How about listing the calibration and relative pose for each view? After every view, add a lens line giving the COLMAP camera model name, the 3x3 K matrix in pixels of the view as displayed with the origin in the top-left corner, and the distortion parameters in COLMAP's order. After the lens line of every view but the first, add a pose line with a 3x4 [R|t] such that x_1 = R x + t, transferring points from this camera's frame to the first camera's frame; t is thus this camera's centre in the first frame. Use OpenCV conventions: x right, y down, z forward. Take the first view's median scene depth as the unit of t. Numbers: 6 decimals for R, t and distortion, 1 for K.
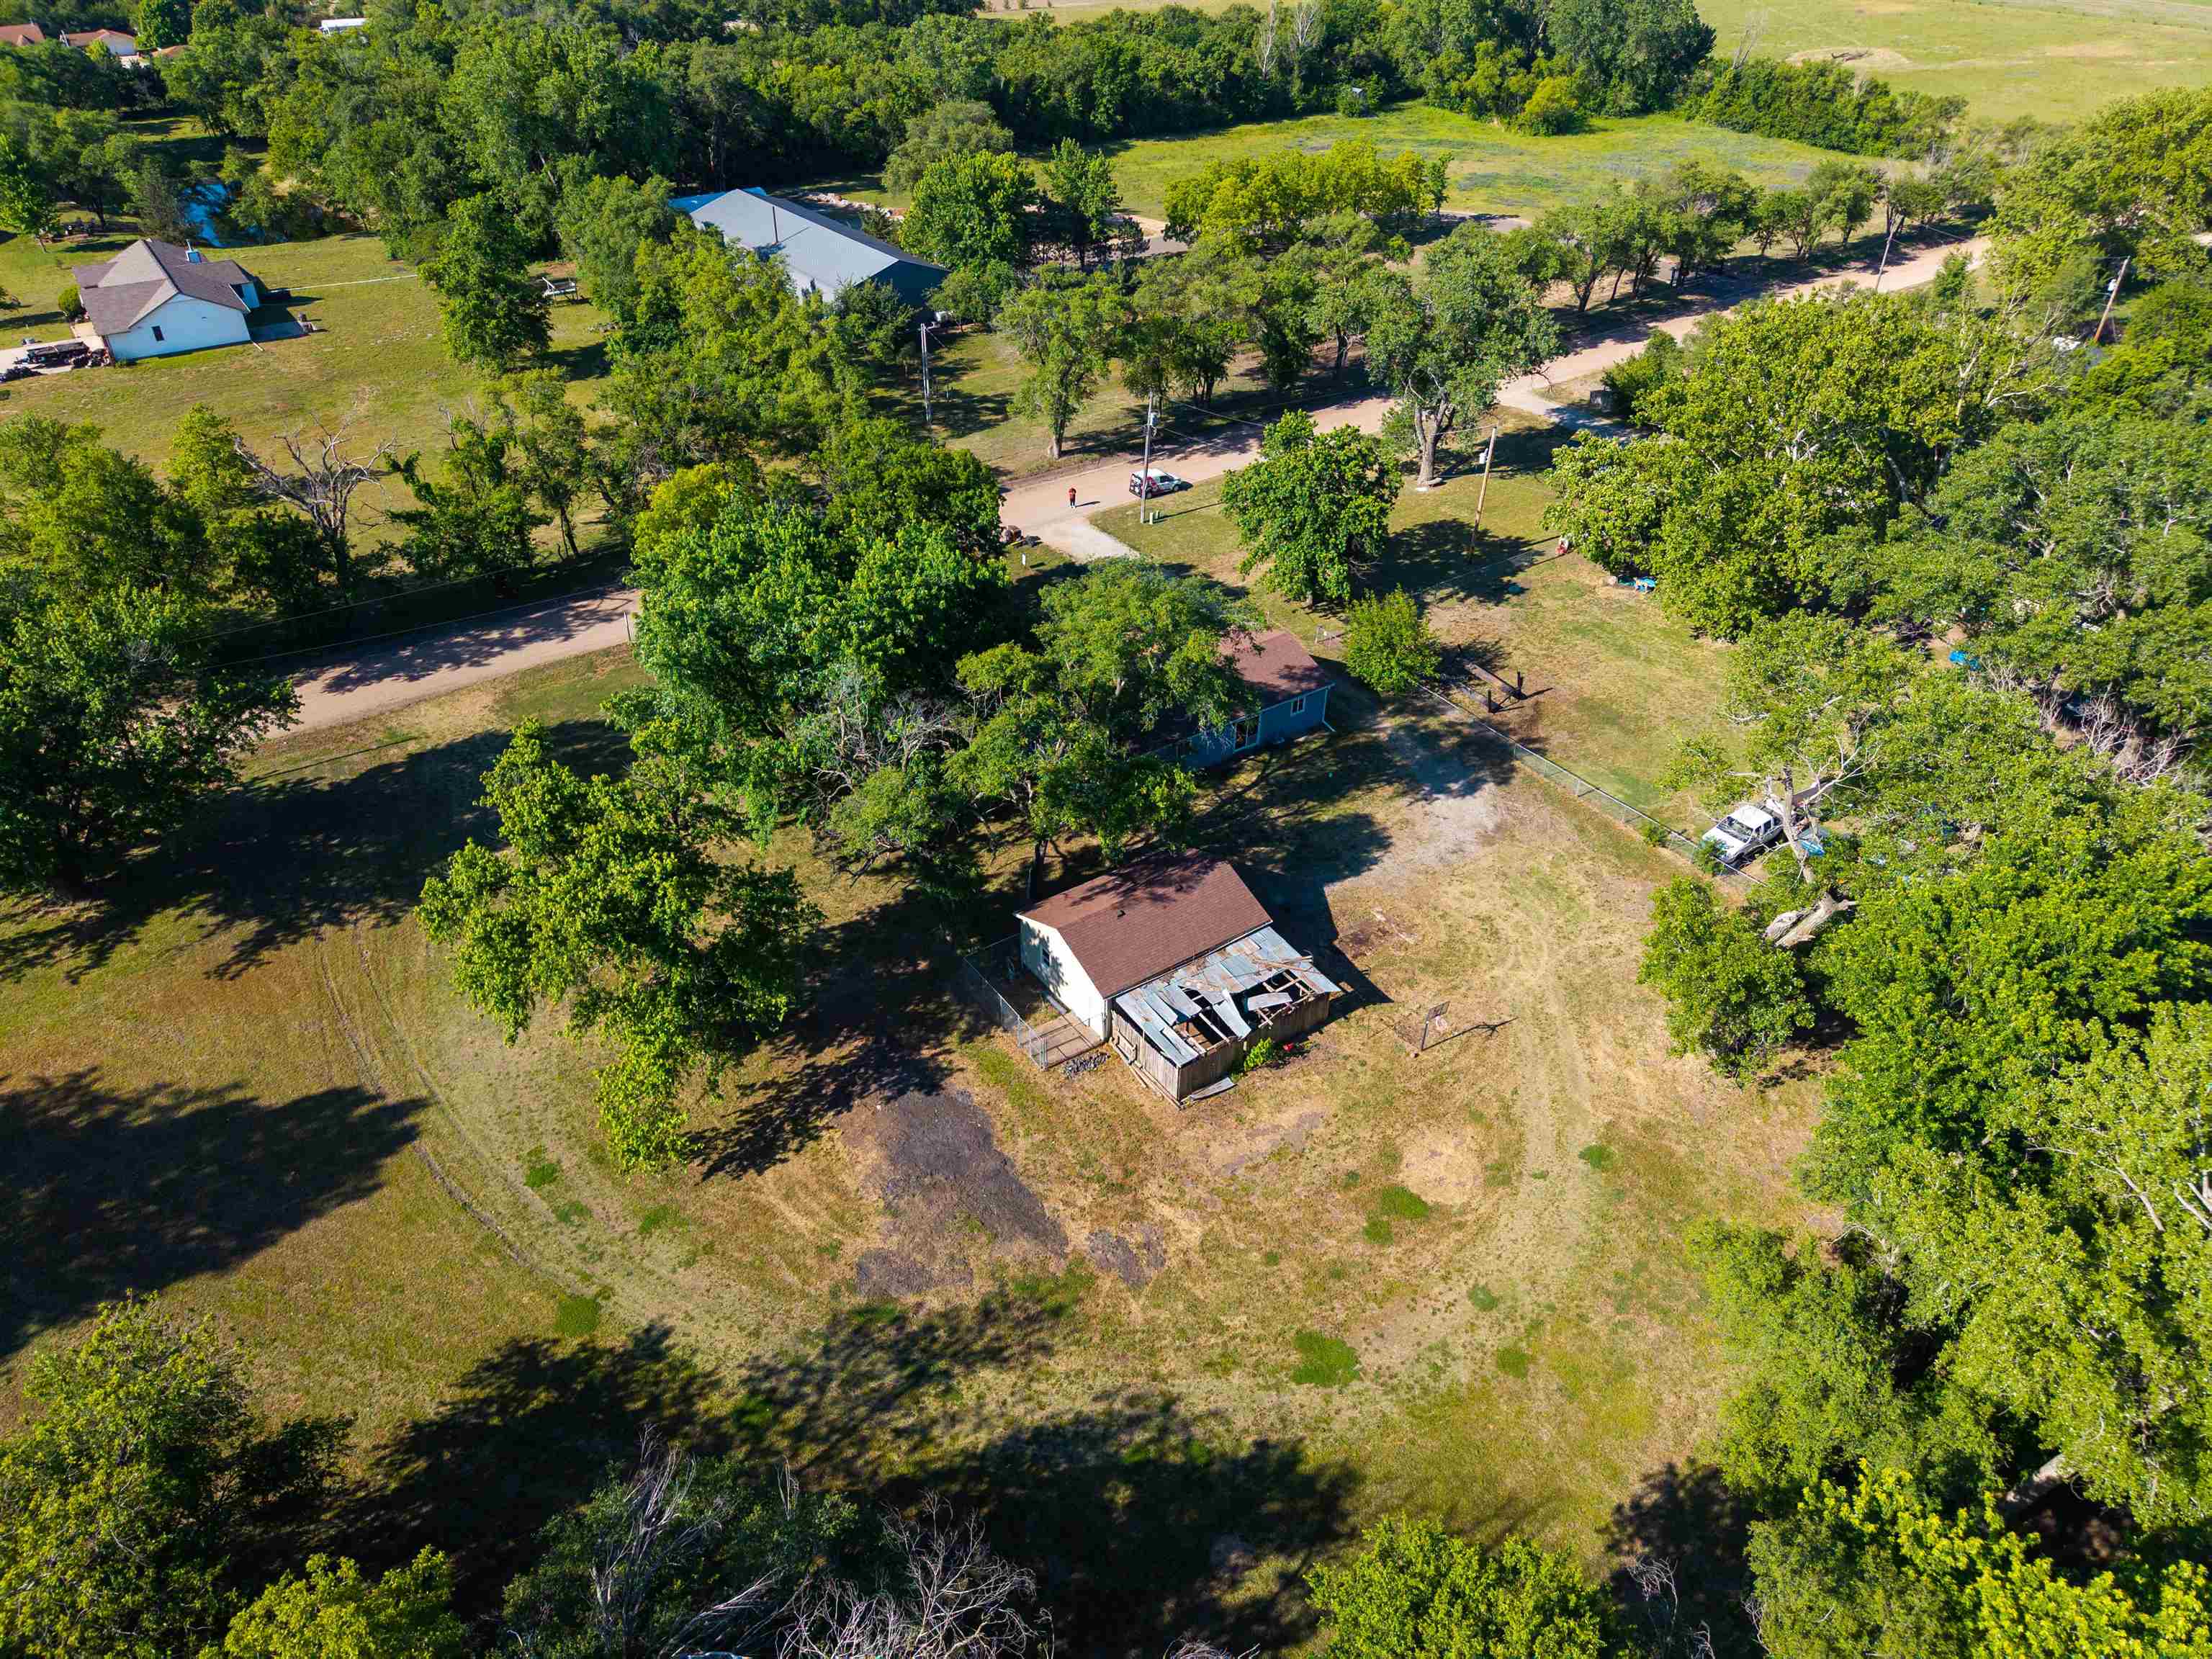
lens RADIAL K [[1449.7, 0, 1106.0], [0, 1449.7, 829.5], [0, 0, 1]] dist [0.004447, -0.004828]
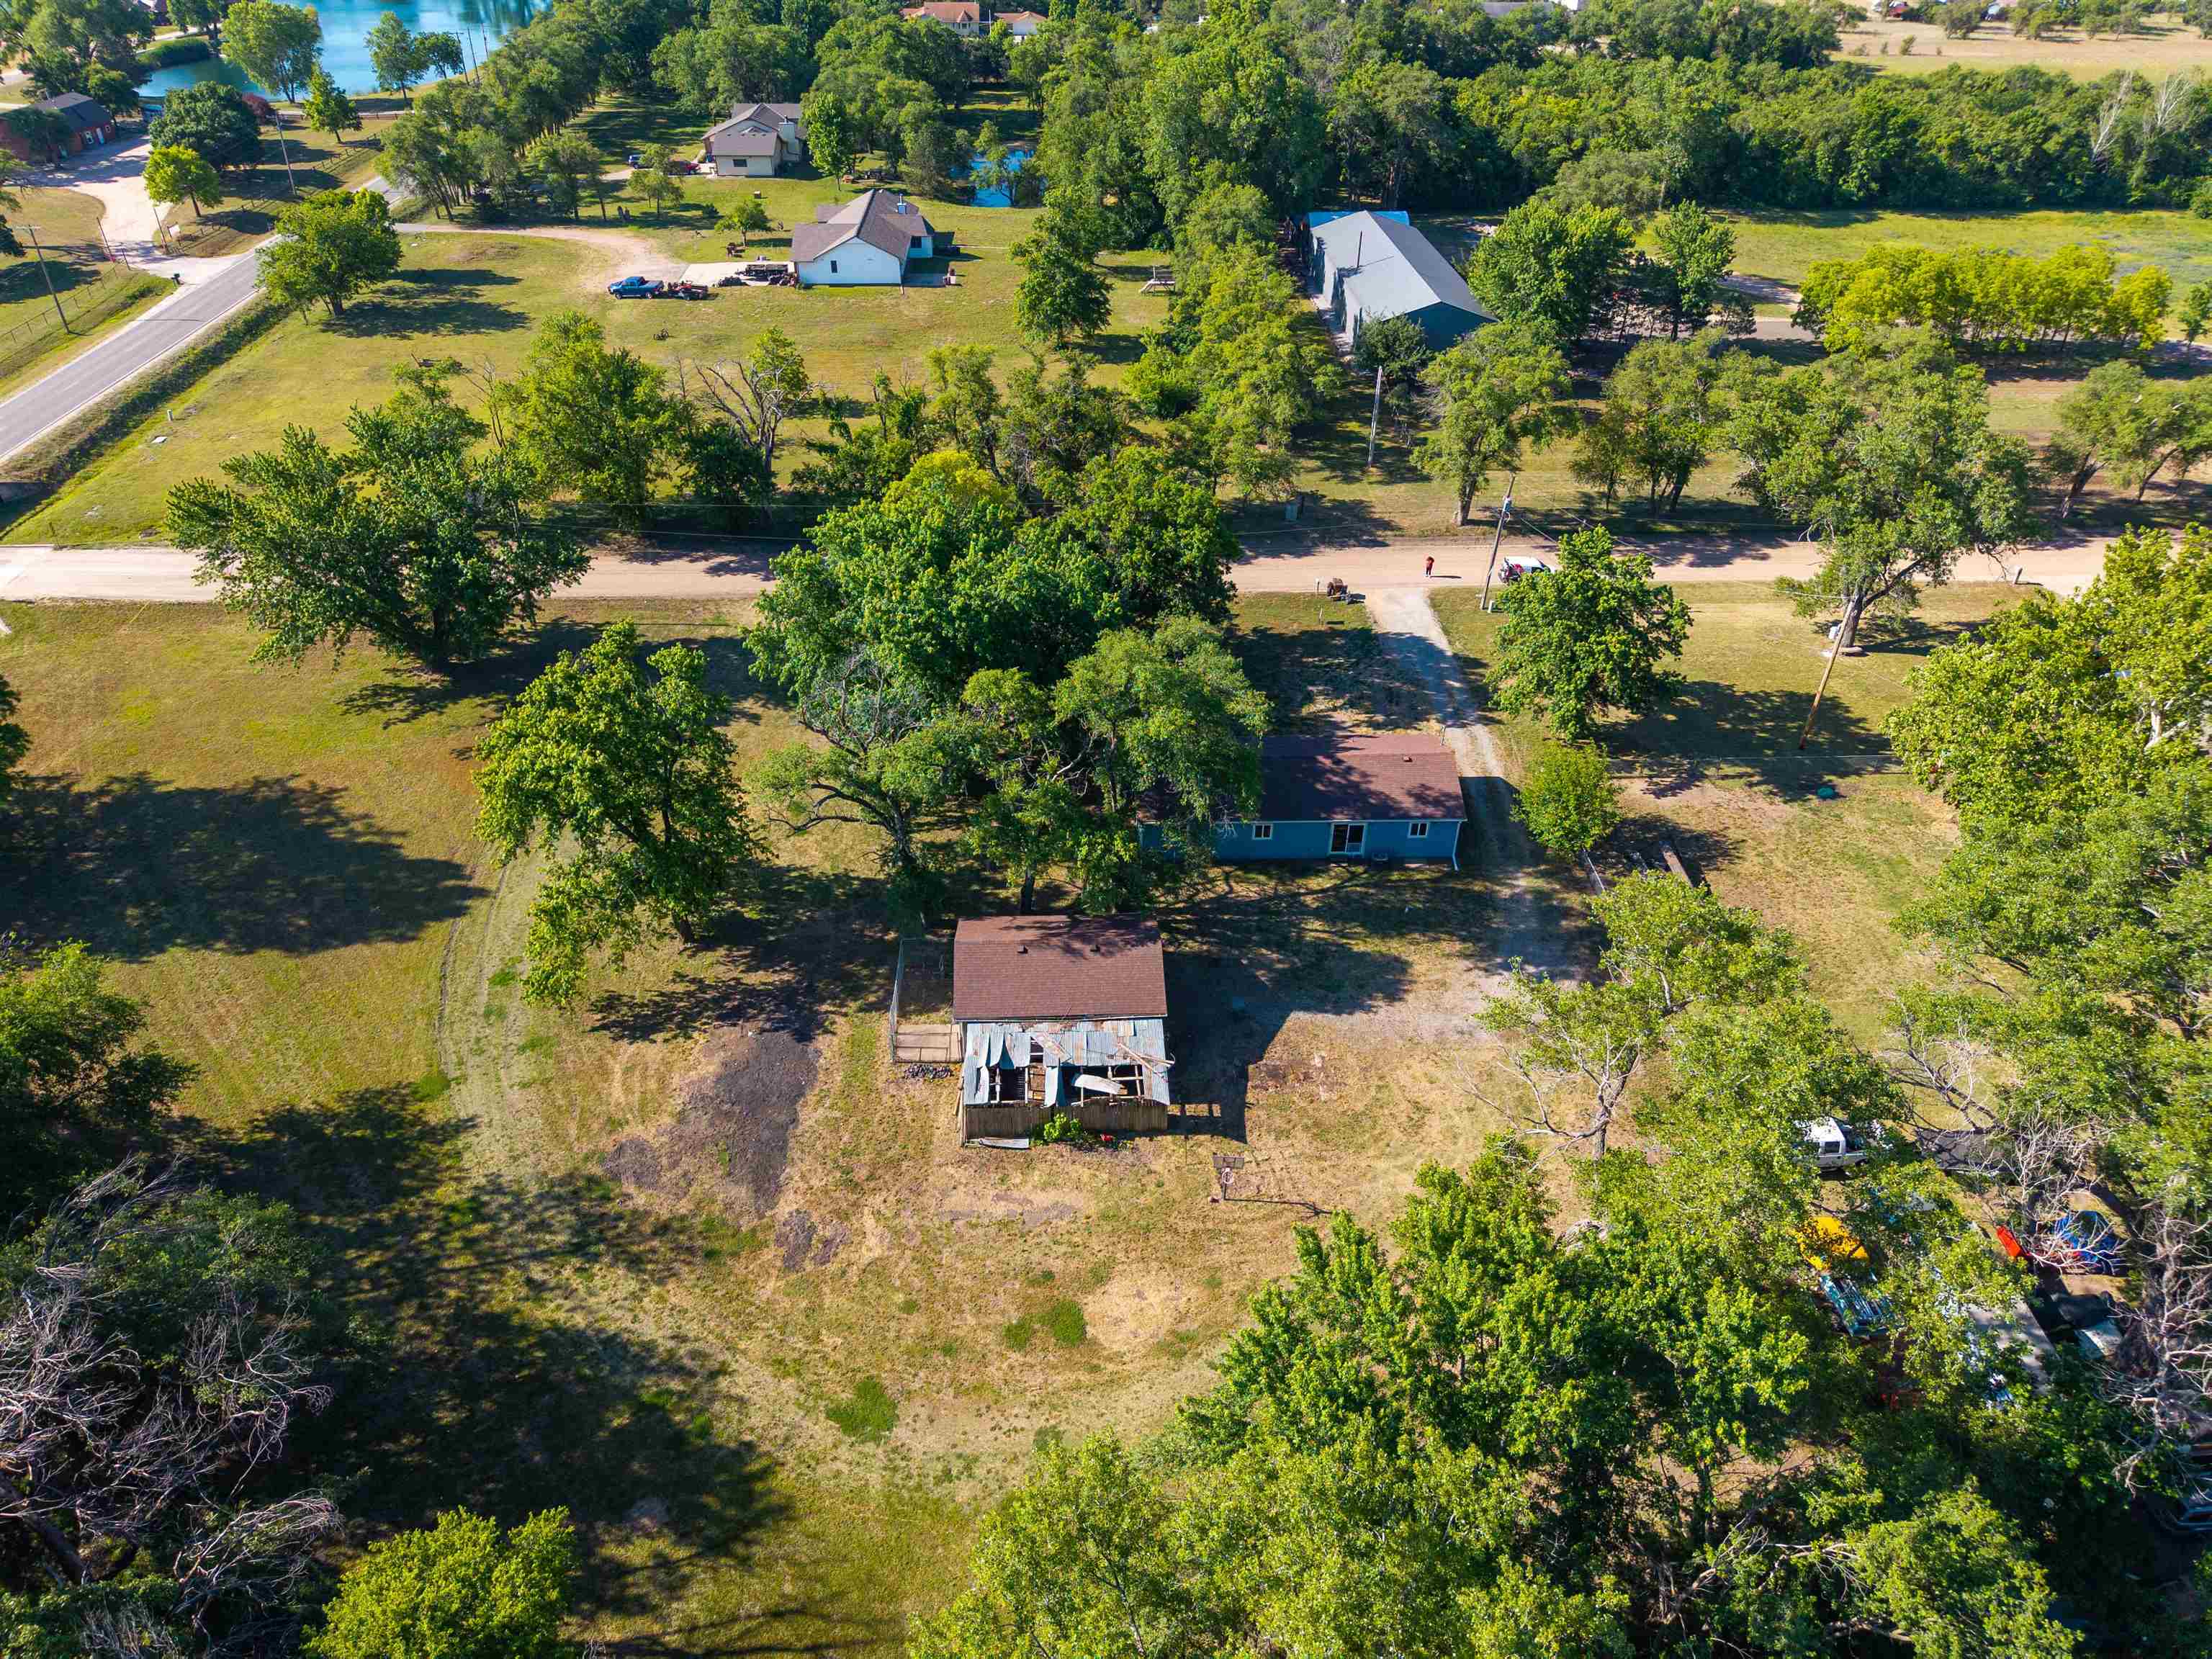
lens RADIAL K [[1449.7, 0, 1106.0], [0, 1449.7, 829.5], [0, 0, 1]] dist [0.004447, -0.004828]
pose [[0.840810, 0.313376, -0.441401, 0.466295], [-0.315882, 0.946209, 0.070056, -0.109129], [0.439611, 0.080527, 0.894571, 0.103032]]
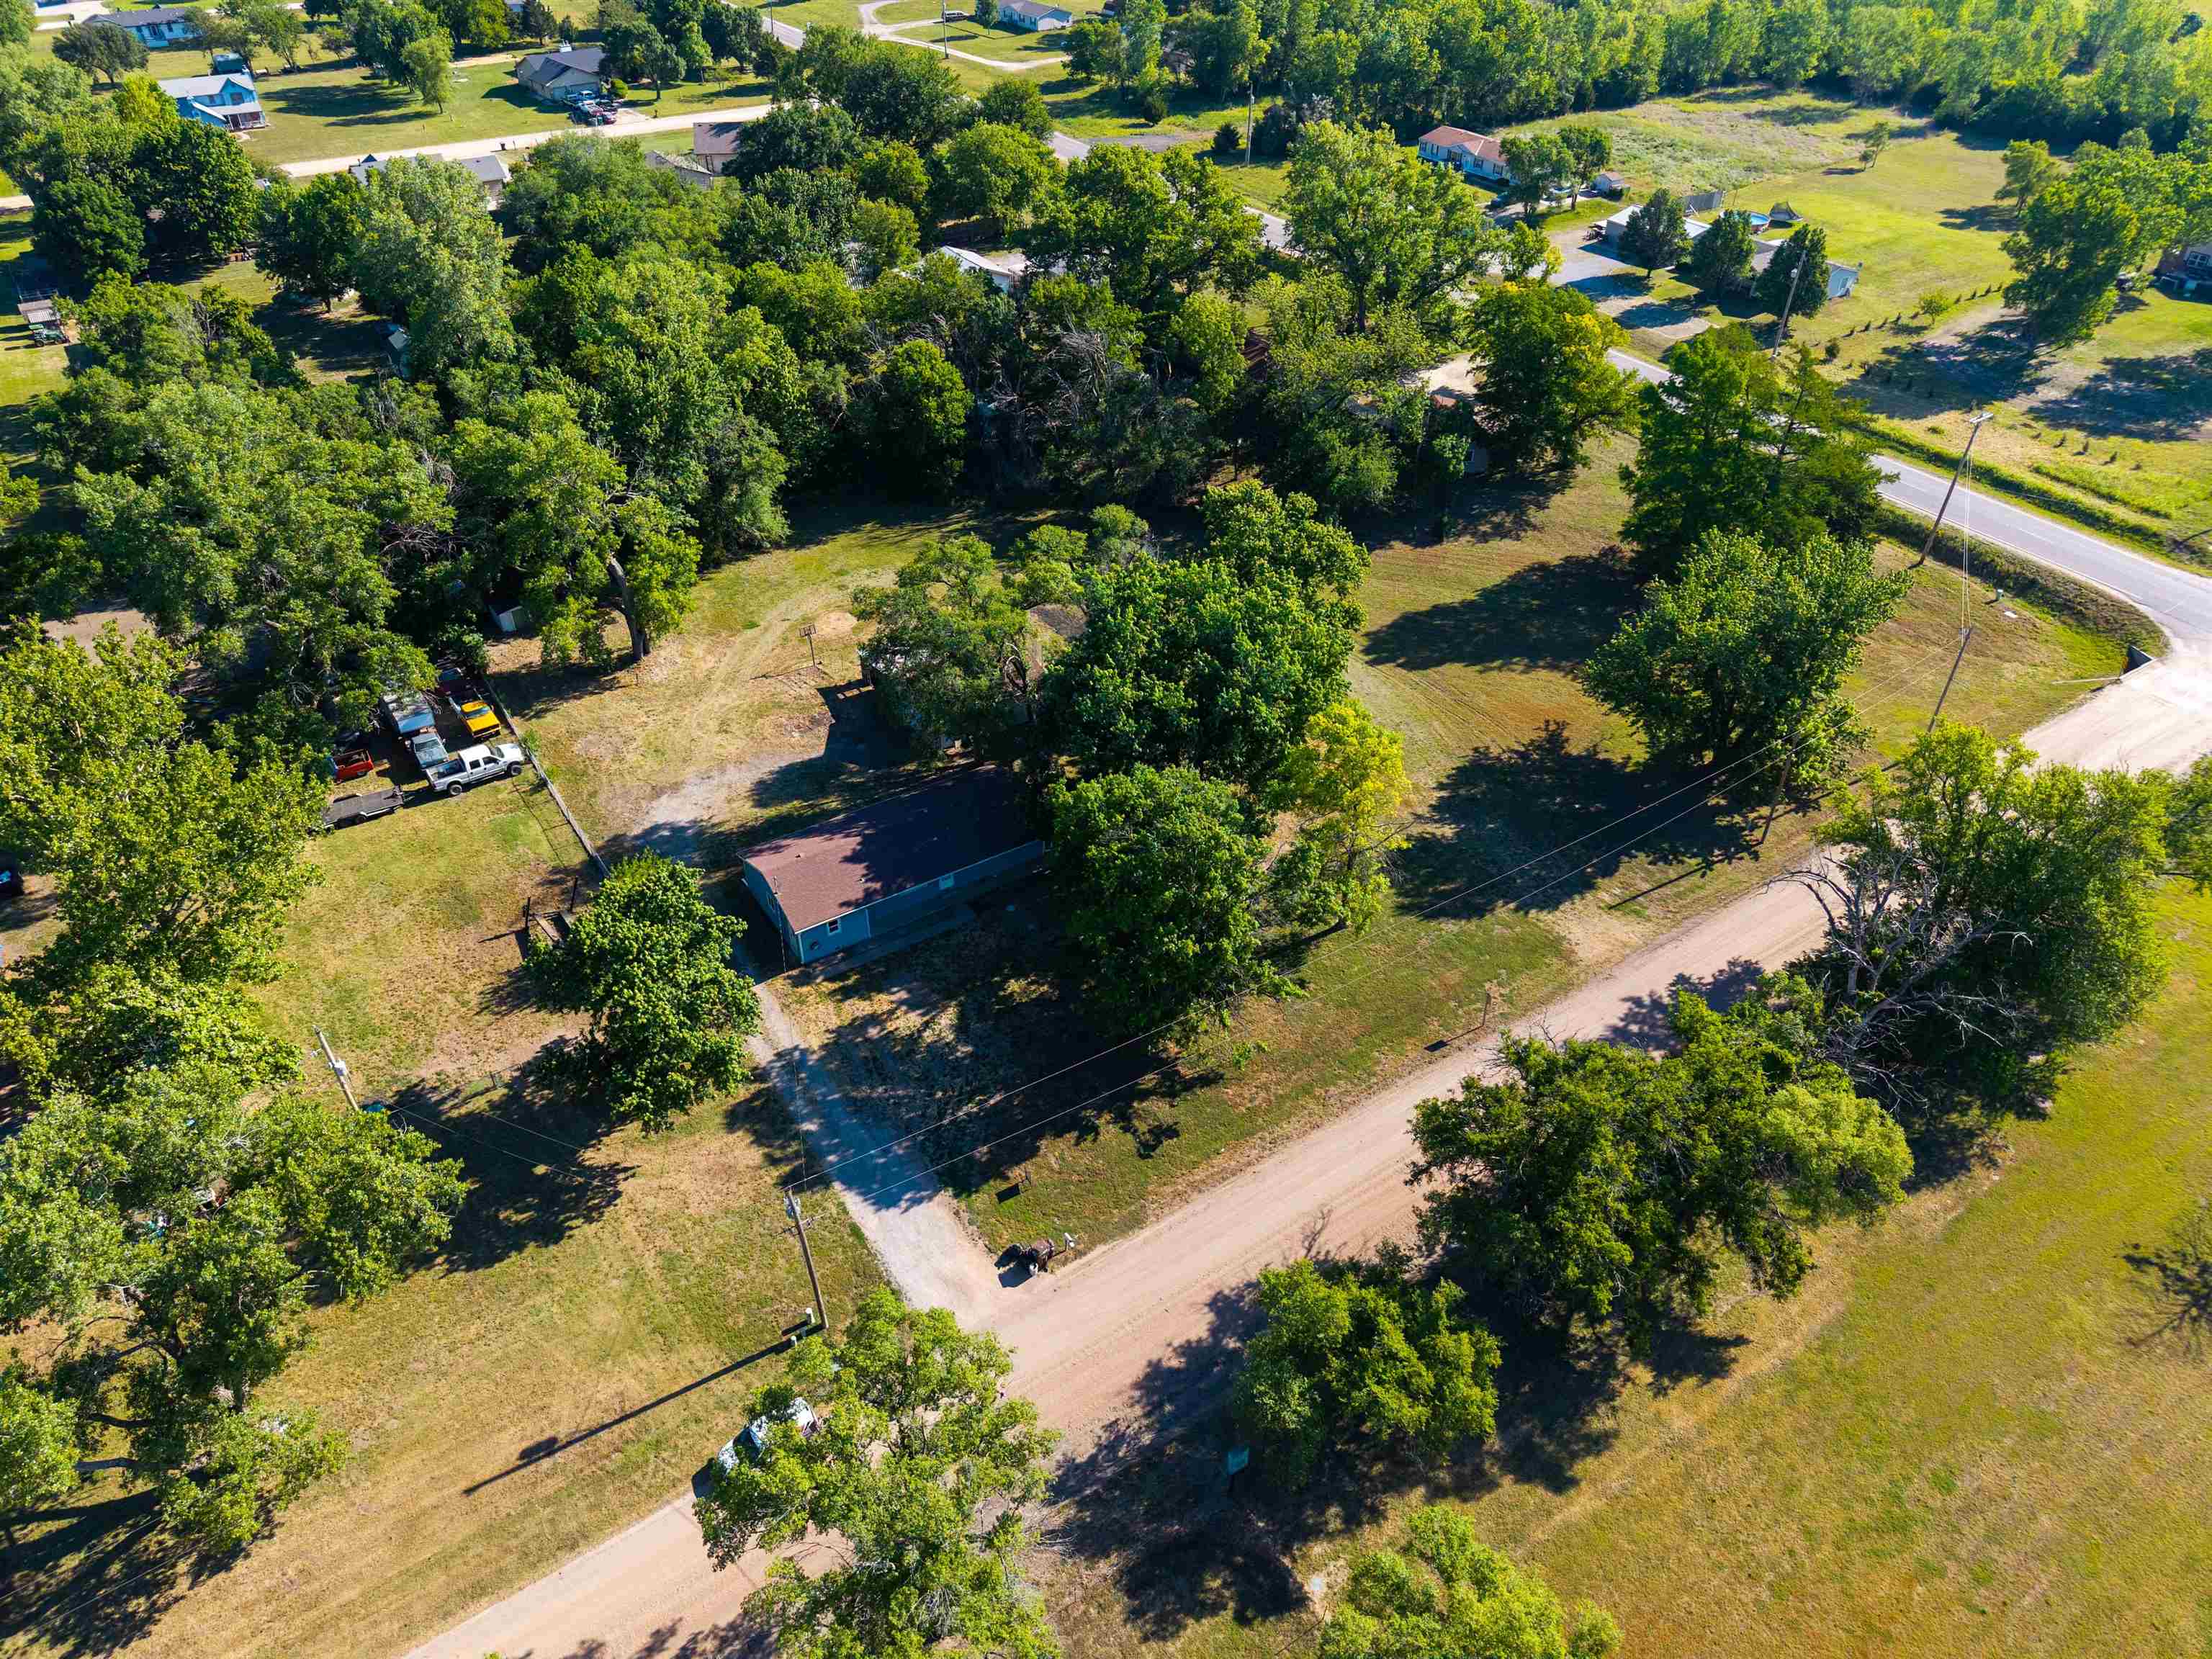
lens RADIAL K [[1501.6, 0, 1097.1], [0, 1501.6, 829.6], [0, 0, 1]] dist [0.031598, -0.035005]
pose [[-0.999367, -0.035261, 0.004700, -0.122689], [-0.004931, 0.268155, 0.963363, -1.412356], [-0.035229, 0.962730, -0.268159, 1.561288]]
